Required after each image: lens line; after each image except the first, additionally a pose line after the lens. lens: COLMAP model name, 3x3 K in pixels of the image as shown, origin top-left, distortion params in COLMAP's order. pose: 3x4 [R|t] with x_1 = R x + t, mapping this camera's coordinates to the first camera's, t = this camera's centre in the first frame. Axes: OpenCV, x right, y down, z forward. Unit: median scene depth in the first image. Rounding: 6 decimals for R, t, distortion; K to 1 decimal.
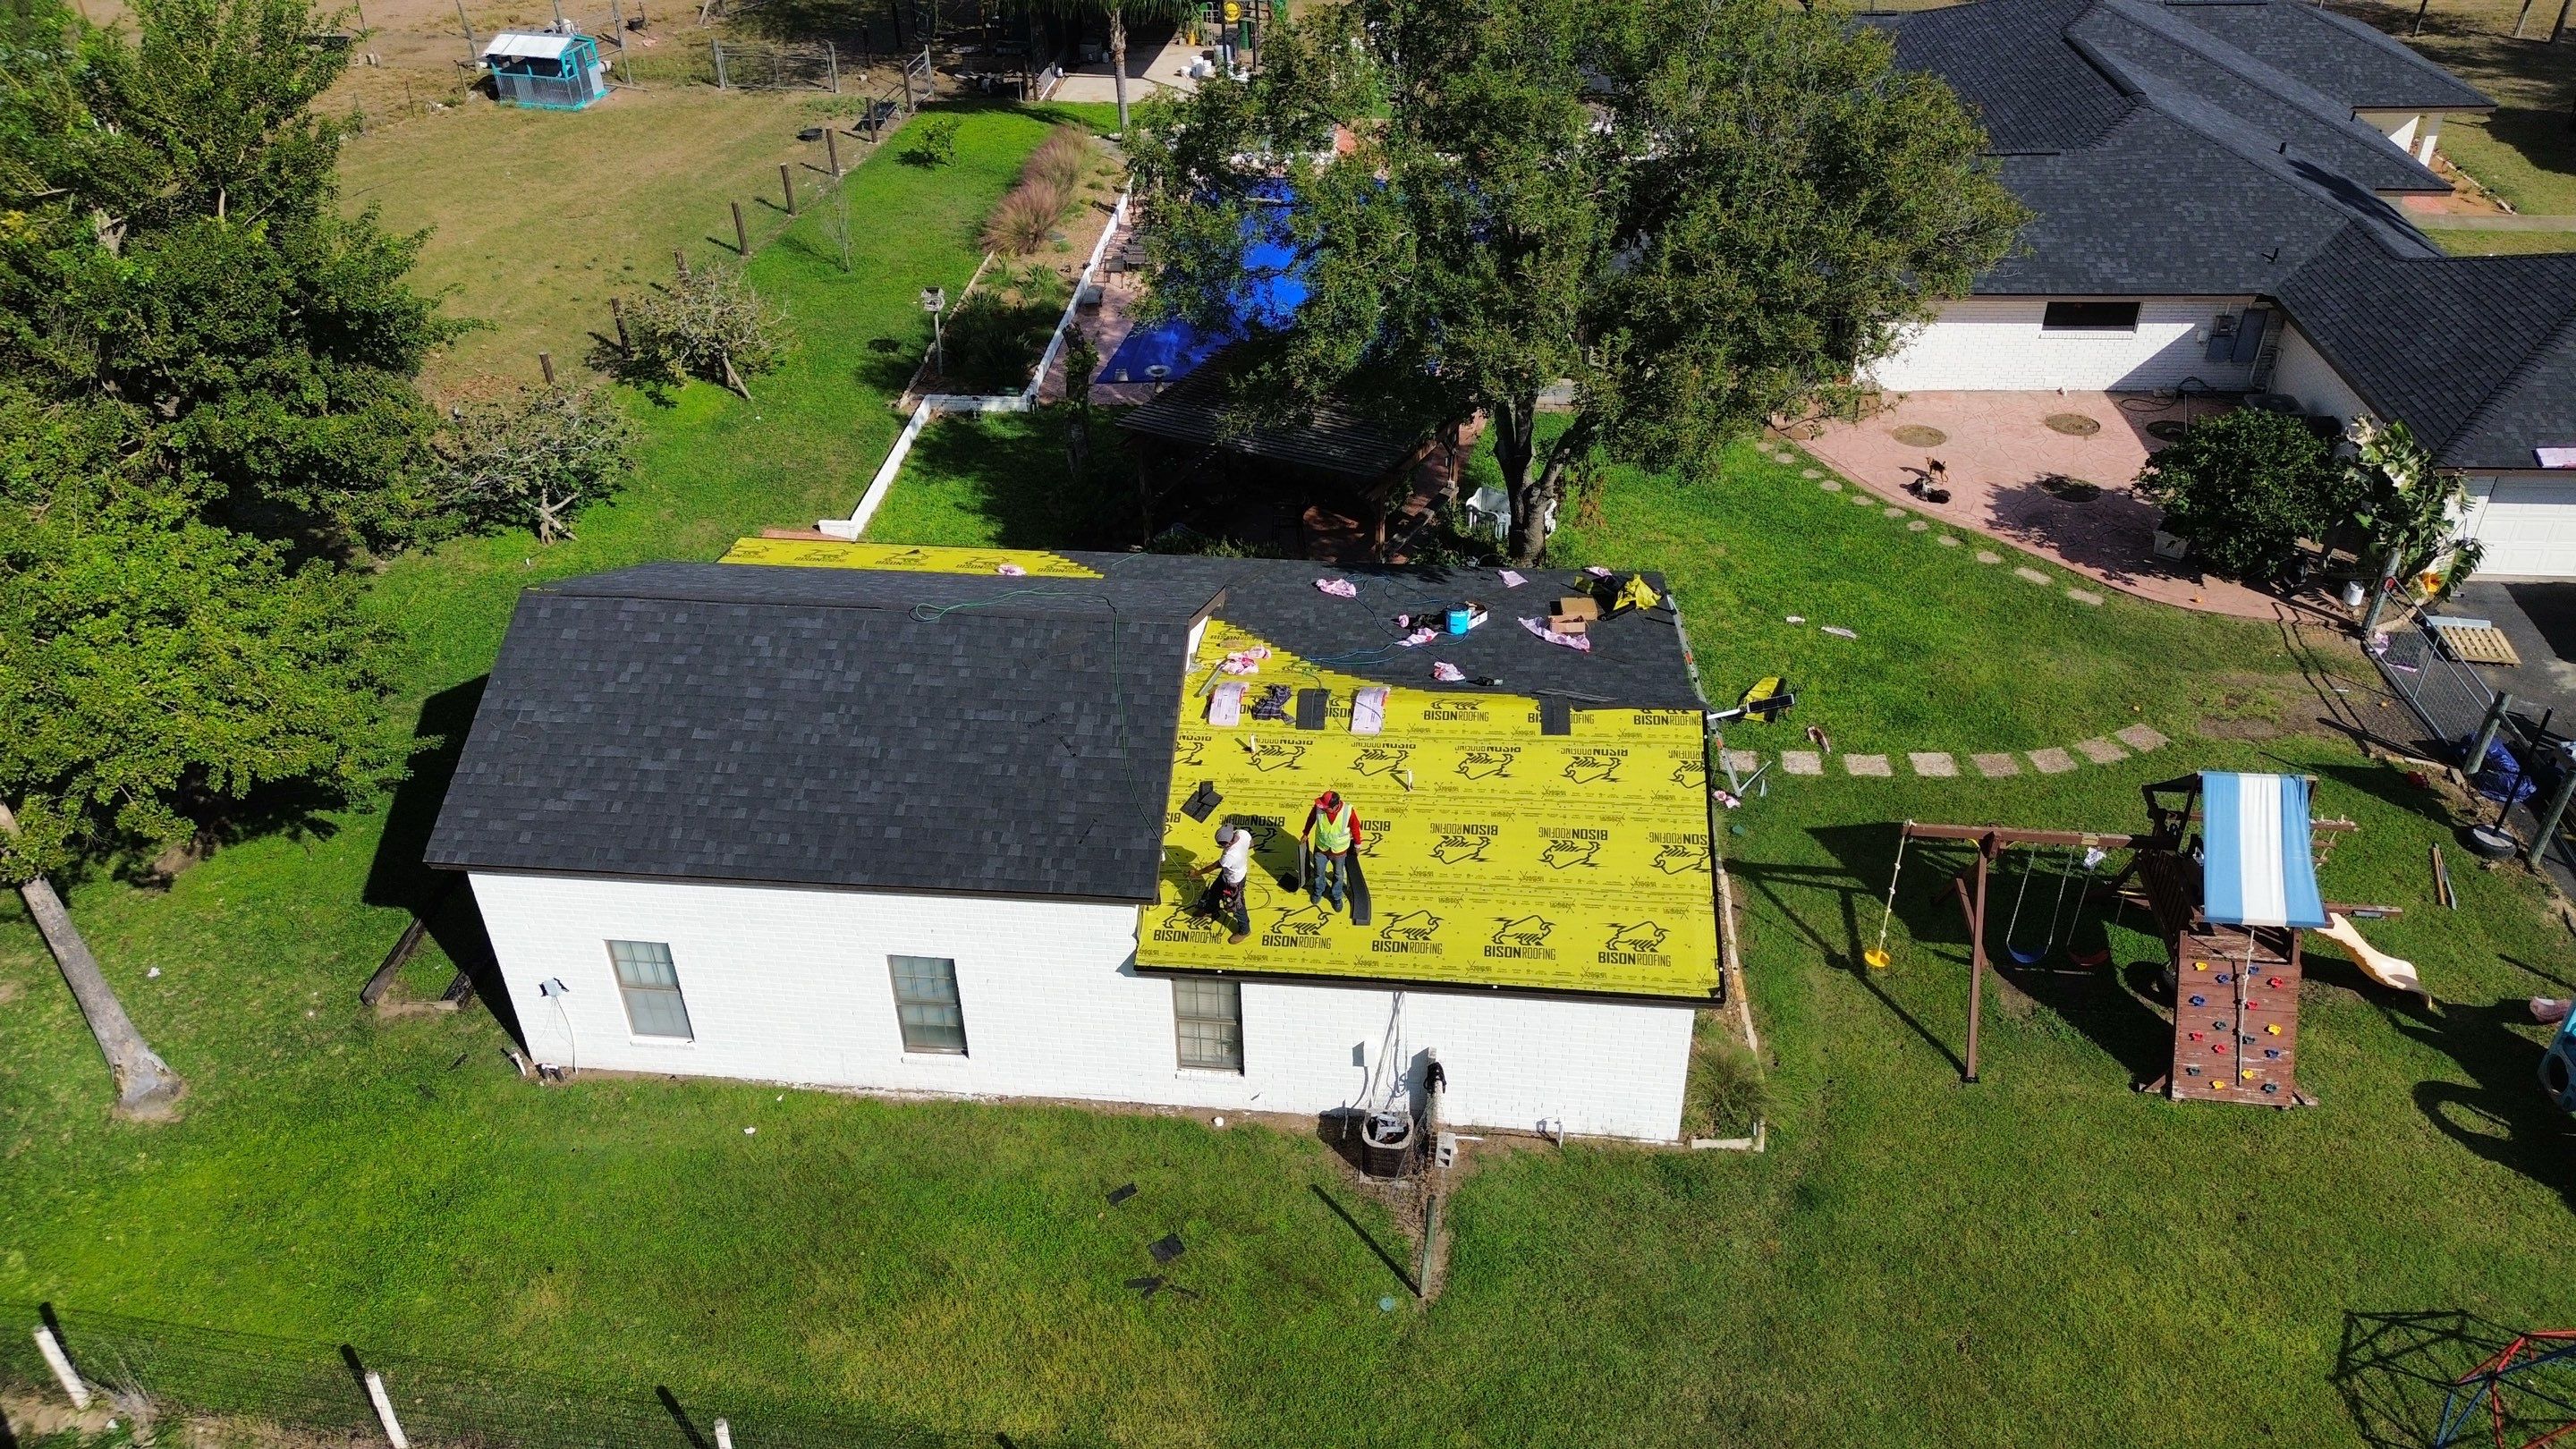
lens RADIAL K [[1759.9, 0, 1288.0], [0, 1759.9, 724.5], [0, 0, 1]] dist [-0.000425, -0.000907]
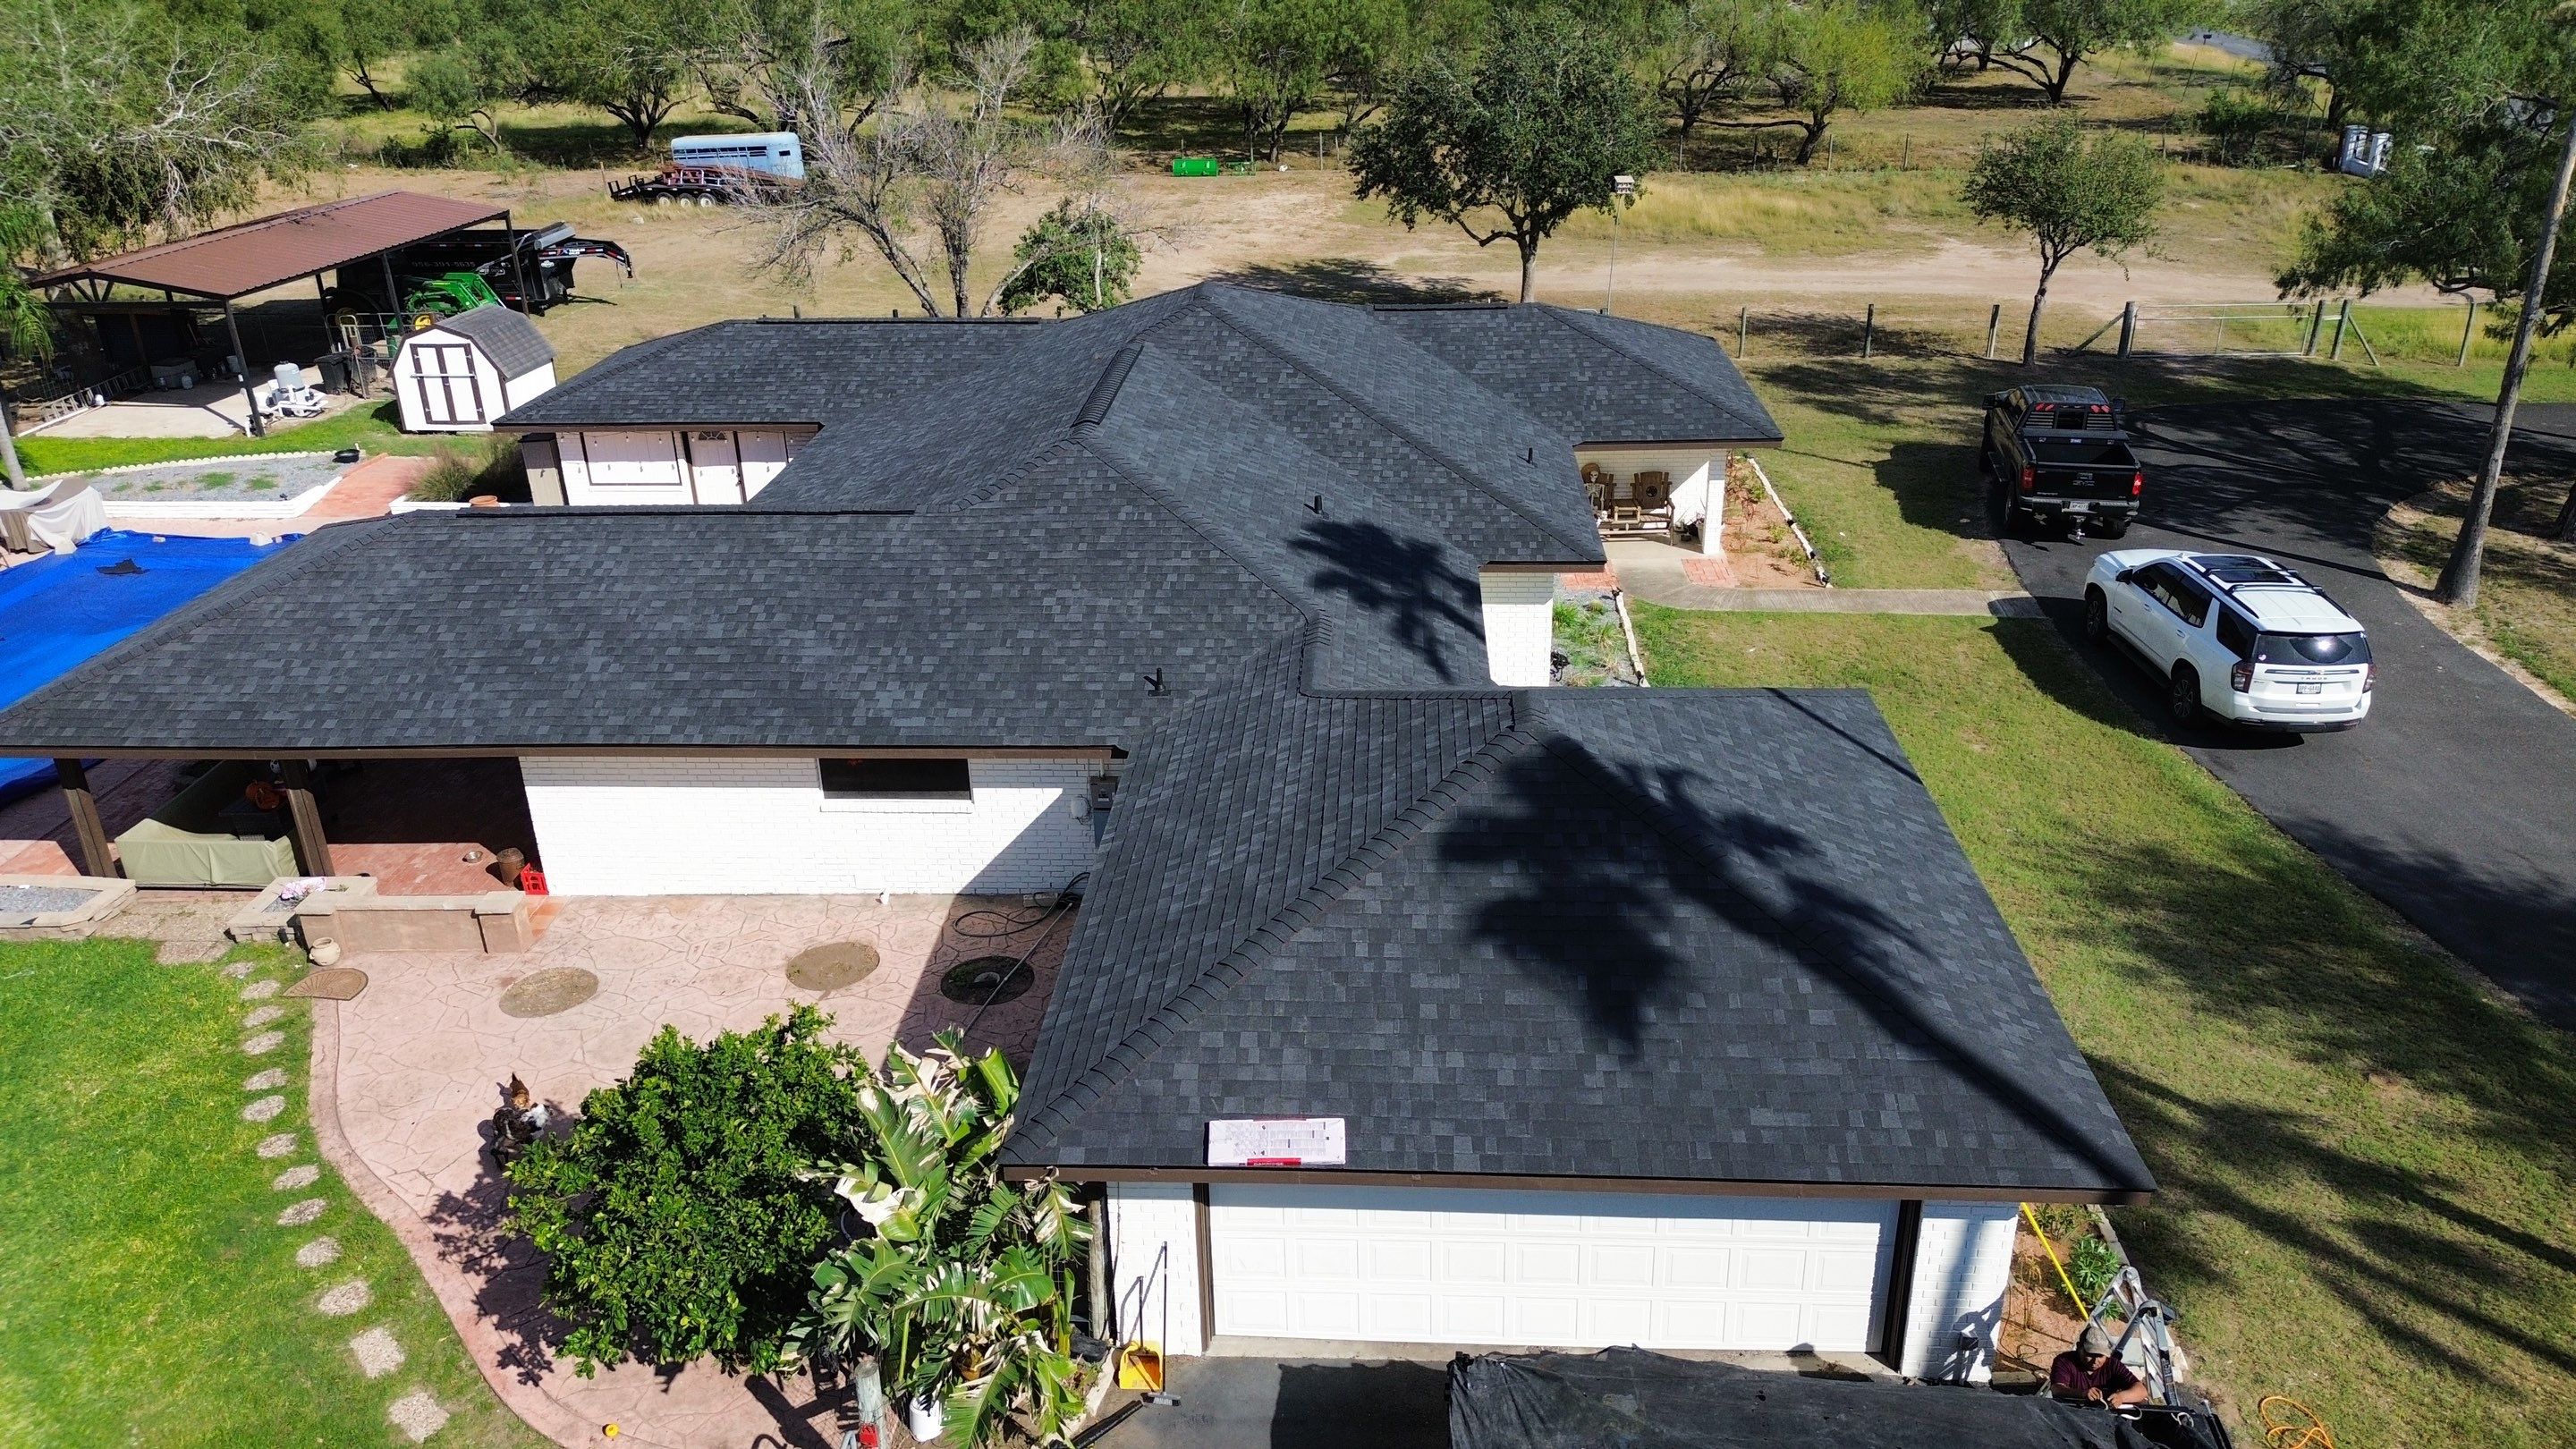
lens RADIAL K [[1760.8, 0, 1288.0], [0, 1760.8, 724.5], [0, 0, 1]] dist [0.057026, -0.000315]
pose [[0.999345, -0.006899, 0.035525, 0.568995], [0.013246, 0.983273, -0.181657, -0.139289], [-0.033678, 0.182009, 0.982720, 0.405802]]
